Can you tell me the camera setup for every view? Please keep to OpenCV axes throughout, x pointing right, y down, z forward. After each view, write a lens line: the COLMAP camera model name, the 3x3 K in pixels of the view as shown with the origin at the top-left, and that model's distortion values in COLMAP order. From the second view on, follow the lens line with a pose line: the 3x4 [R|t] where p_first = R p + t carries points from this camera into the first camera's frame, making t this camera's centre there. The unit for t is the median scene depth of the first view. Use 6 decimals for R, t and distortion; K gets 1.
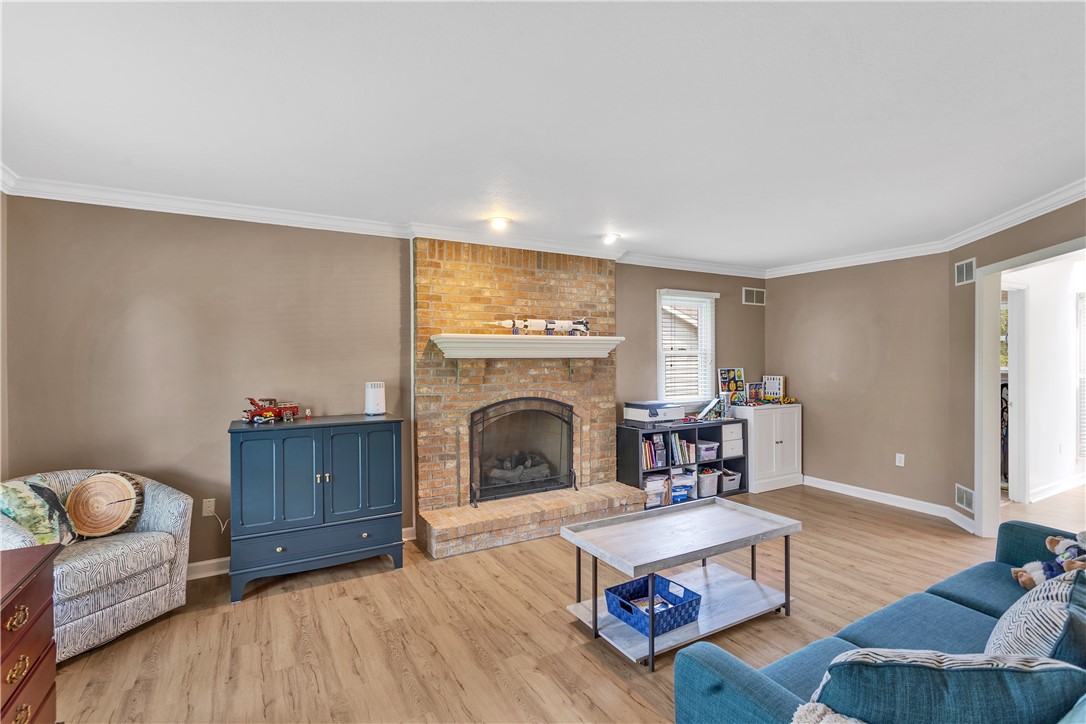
lens RADIAL K [[504.5, 0, 537.5], [0, 504.5, 361.1], [0, 0, 1]] dist [0.001723, 0.000414]
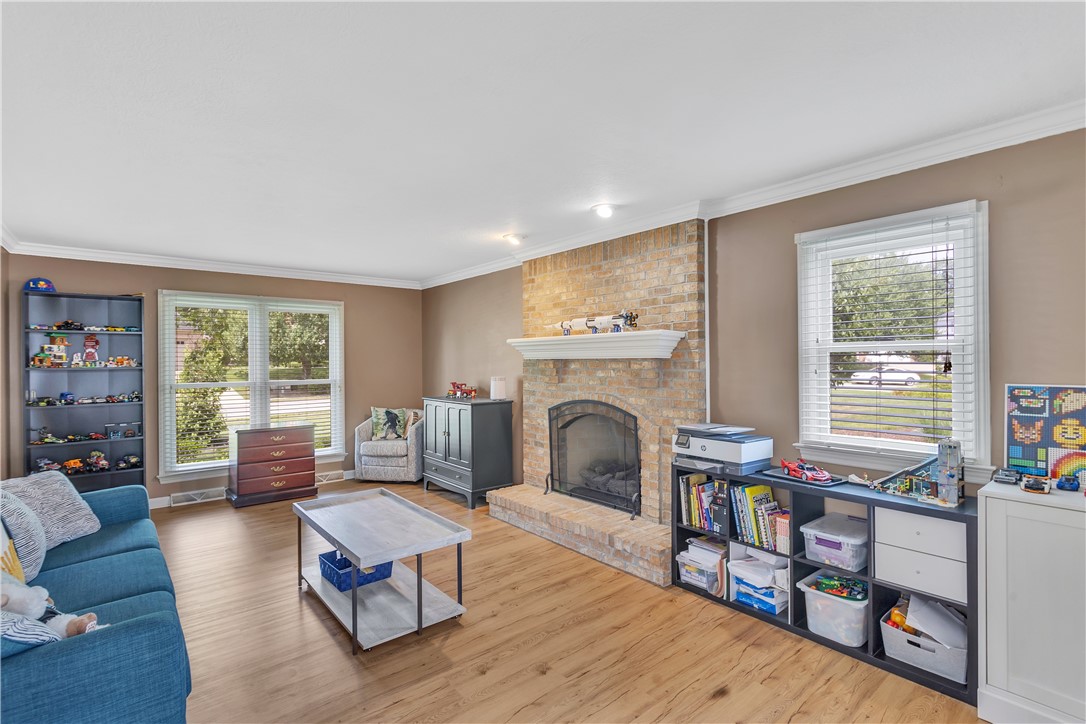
lens RADIAL K [[504.5, 0, 539.2], [0, 504.5, 360.8], [0, 0, 1]] dist [0.001723, 0.000414]
pose [[0.182216, 0.005917, -0.983241, 0.889250], [0.002050, 0.999977, 0.006398, -0.008517], [0.983256, -0.003181, 0.182200, 0.728438]]
